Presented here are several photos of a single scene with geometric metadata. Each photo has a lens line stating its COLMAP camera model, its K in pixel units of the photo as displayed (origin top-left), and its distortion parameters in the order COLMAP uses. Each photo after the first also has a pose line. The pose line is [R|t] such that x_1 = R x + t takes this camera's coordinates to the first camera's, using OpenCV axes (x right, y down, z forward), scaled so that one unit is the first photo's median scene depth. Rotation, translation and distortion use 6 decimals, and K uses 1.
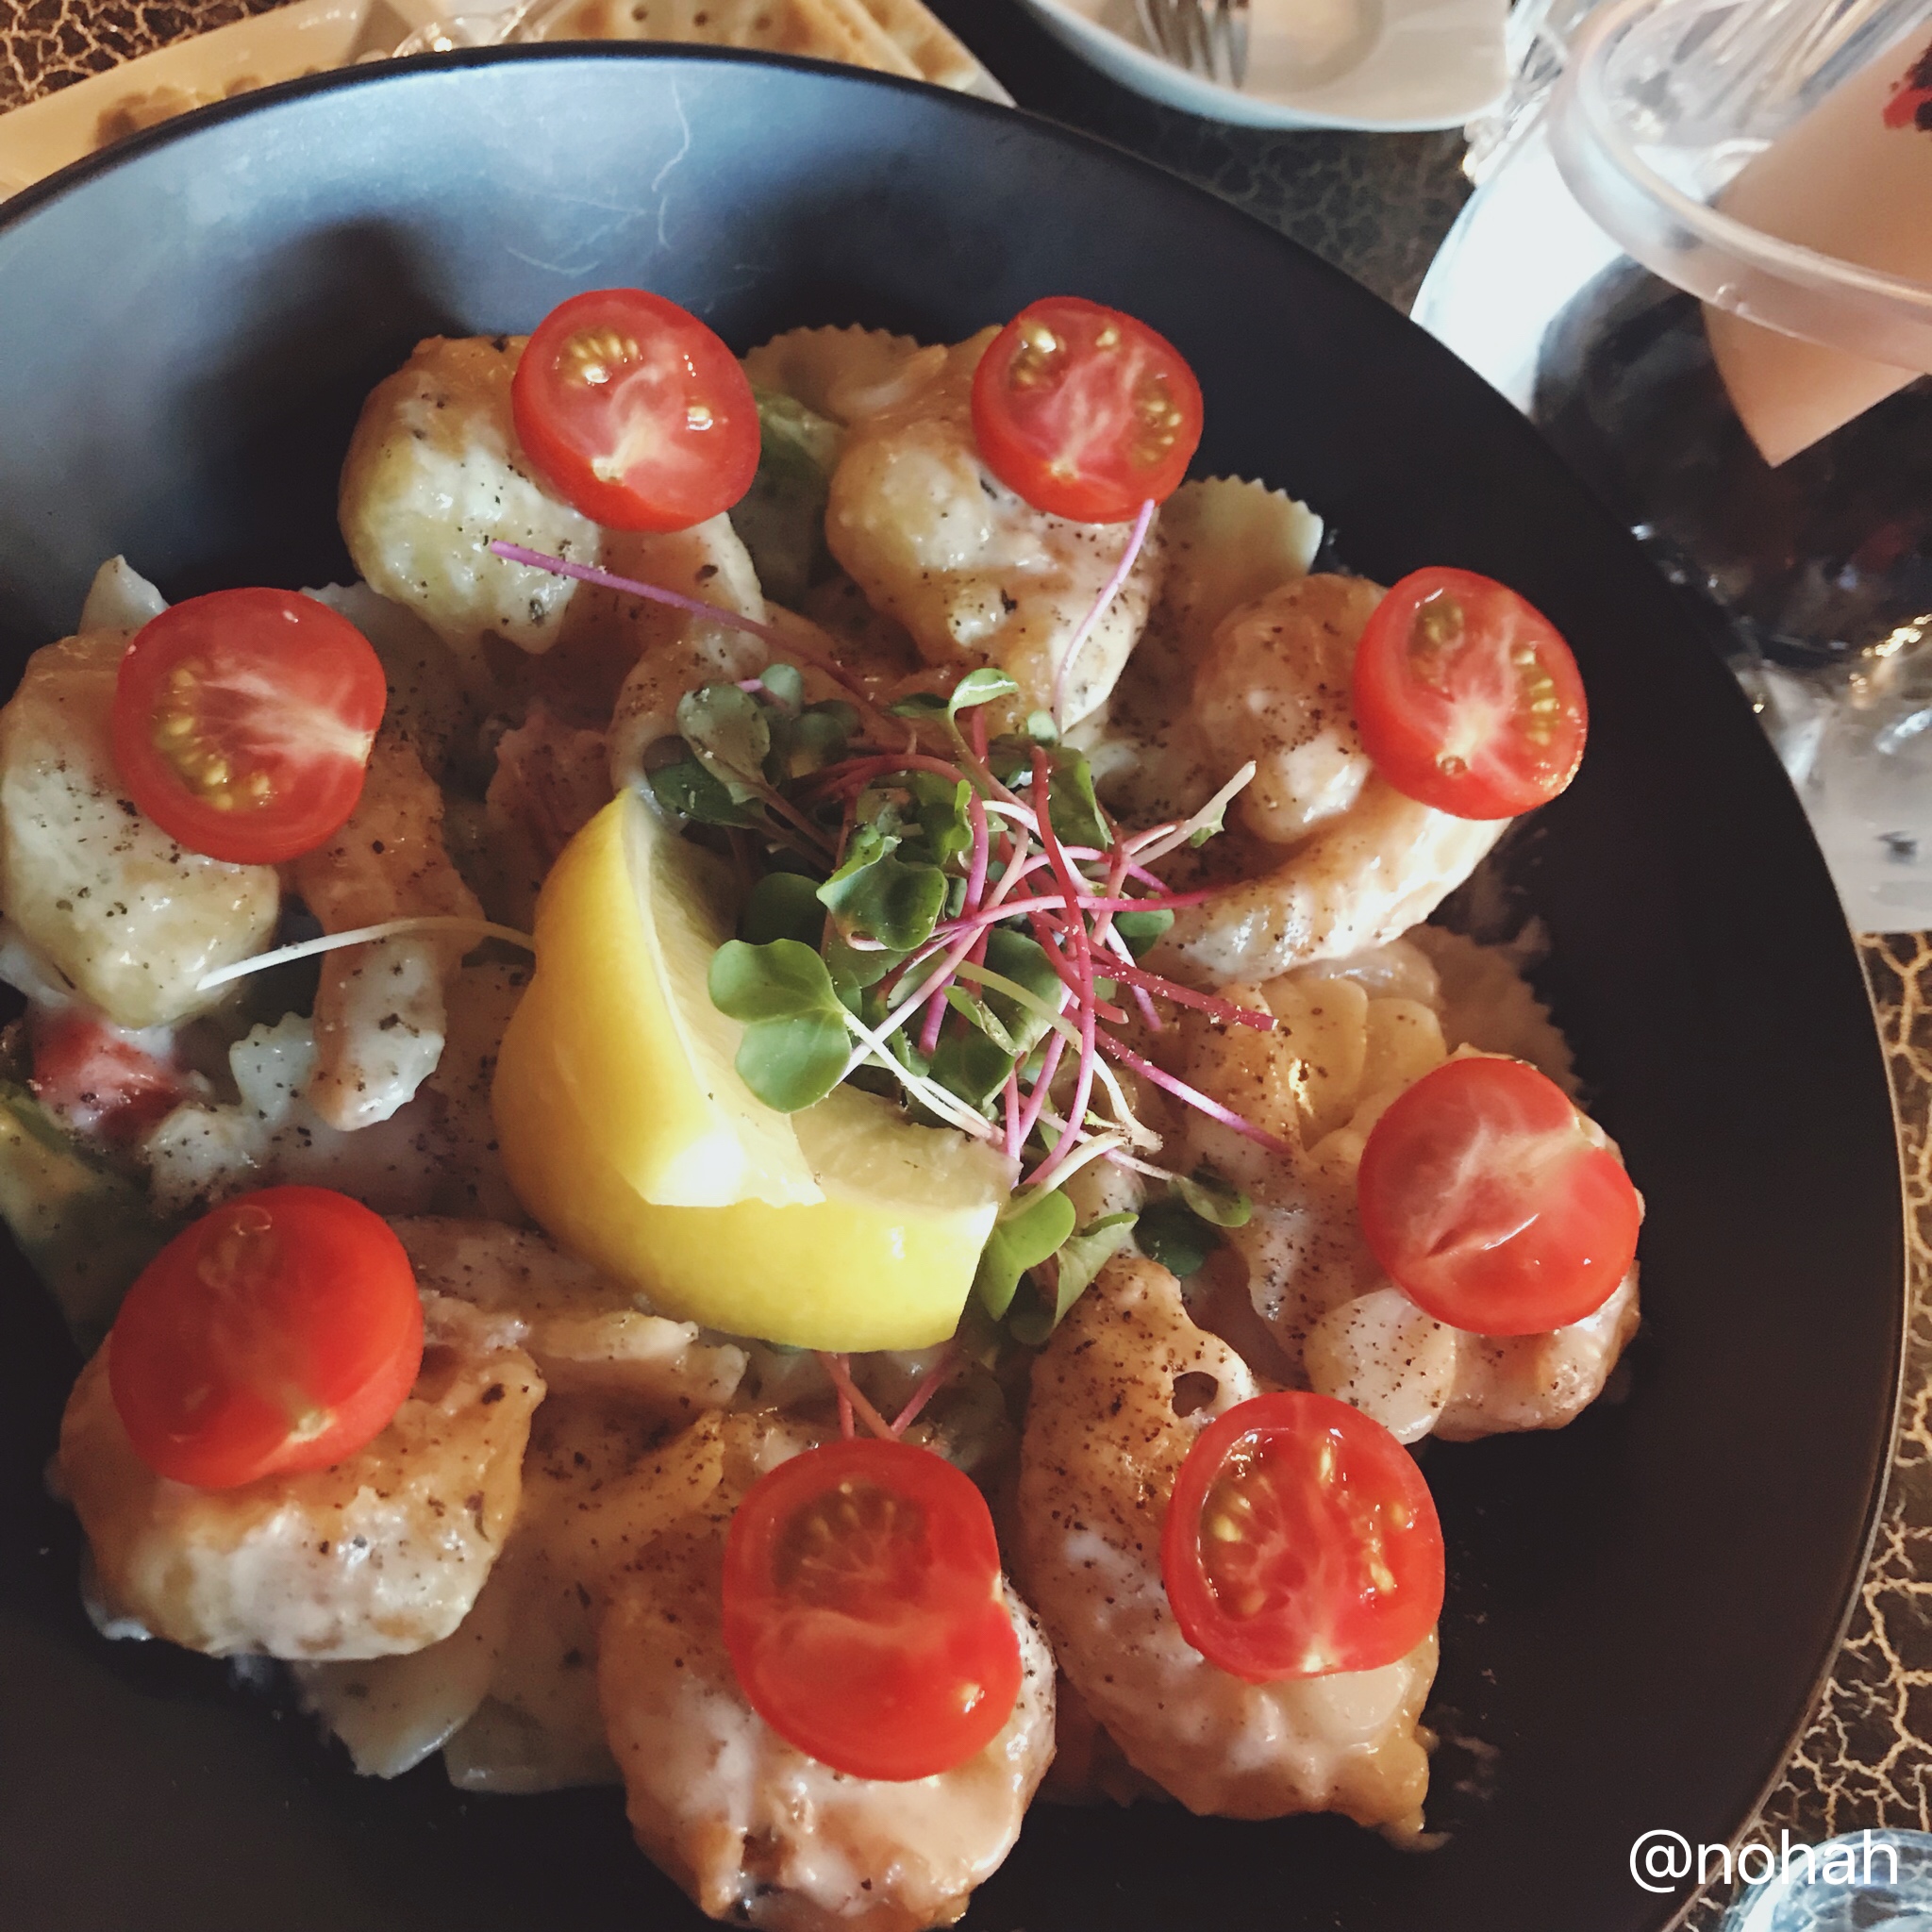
lens RADIAL K [[2090.8, 0, 971.9], [0, 2090.8, 939.3], [0, 0, 1]] dist [0.061818, -0.133157]
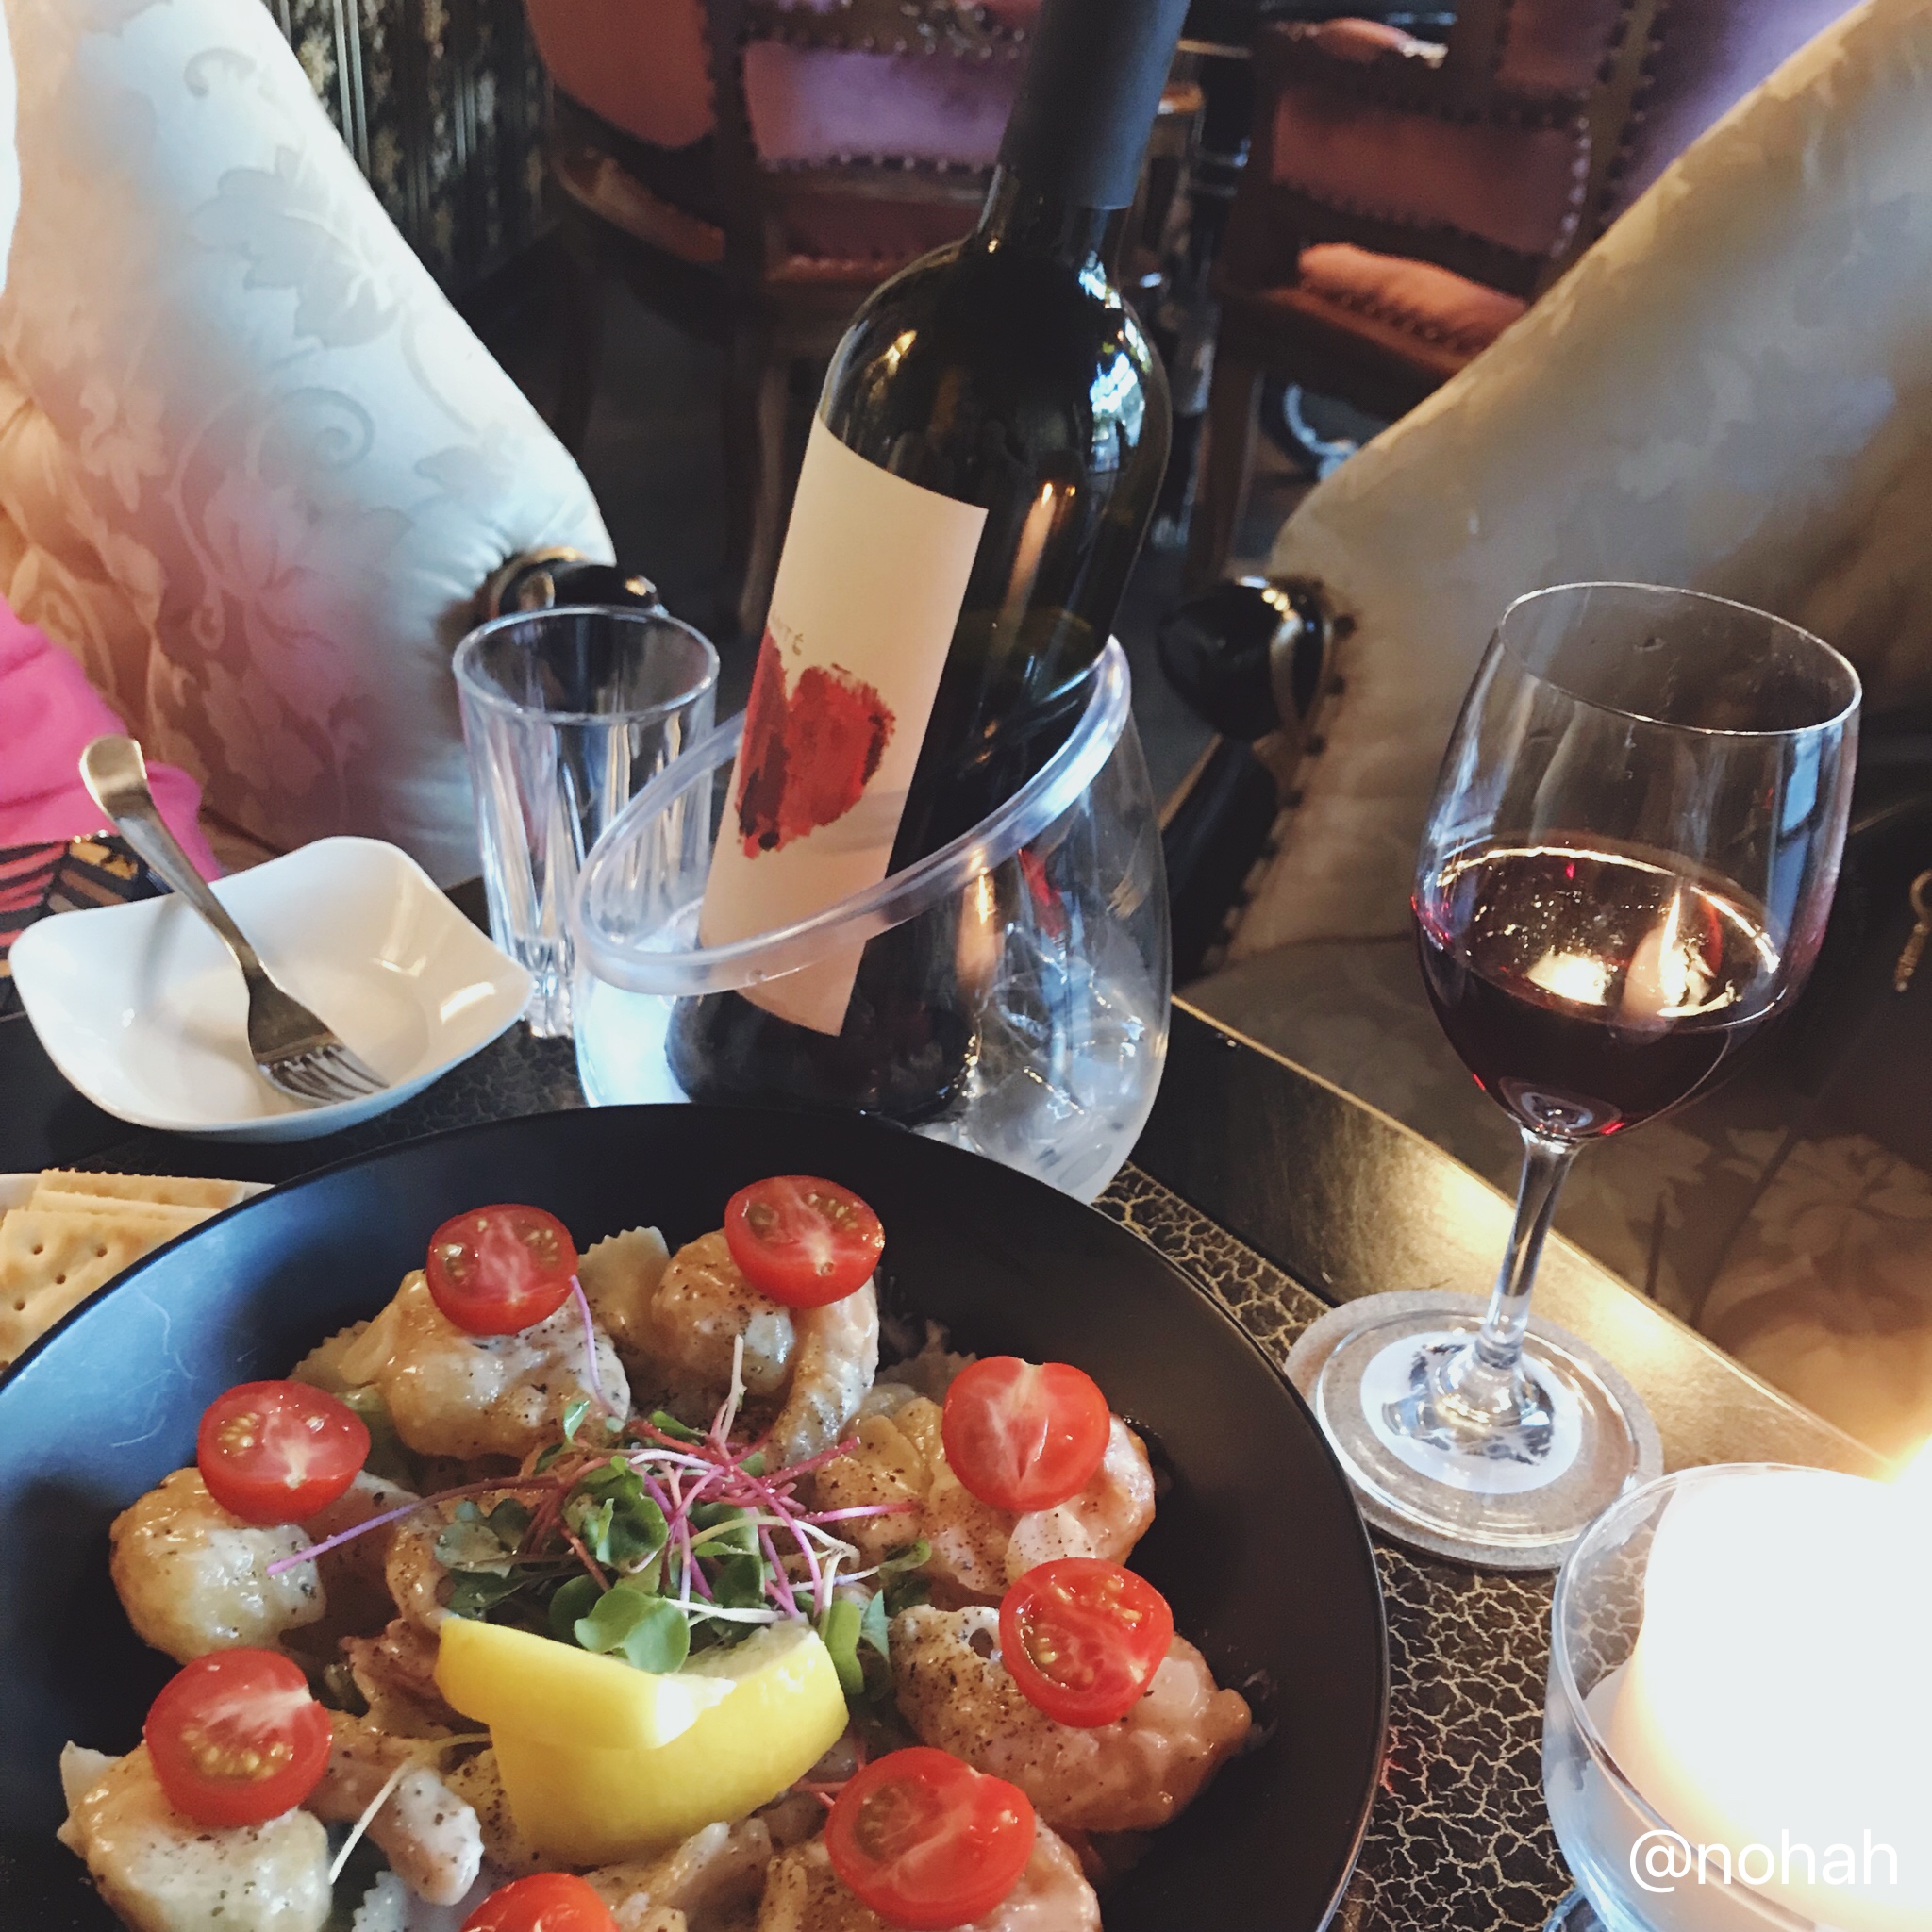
lens RADIAL K [[2090.8, 0, 971.9], [0, 2090.8, 939.3], [0, 0, 1]] dist [0.061818, -0.133157]
pose [[0.688273, -0.575594, 0.441556, -0.280105], [0.702090, 0.681729, -0.205704, 0.166700], [-0.182620, 0.451593, 0.873335, -0.597352]]
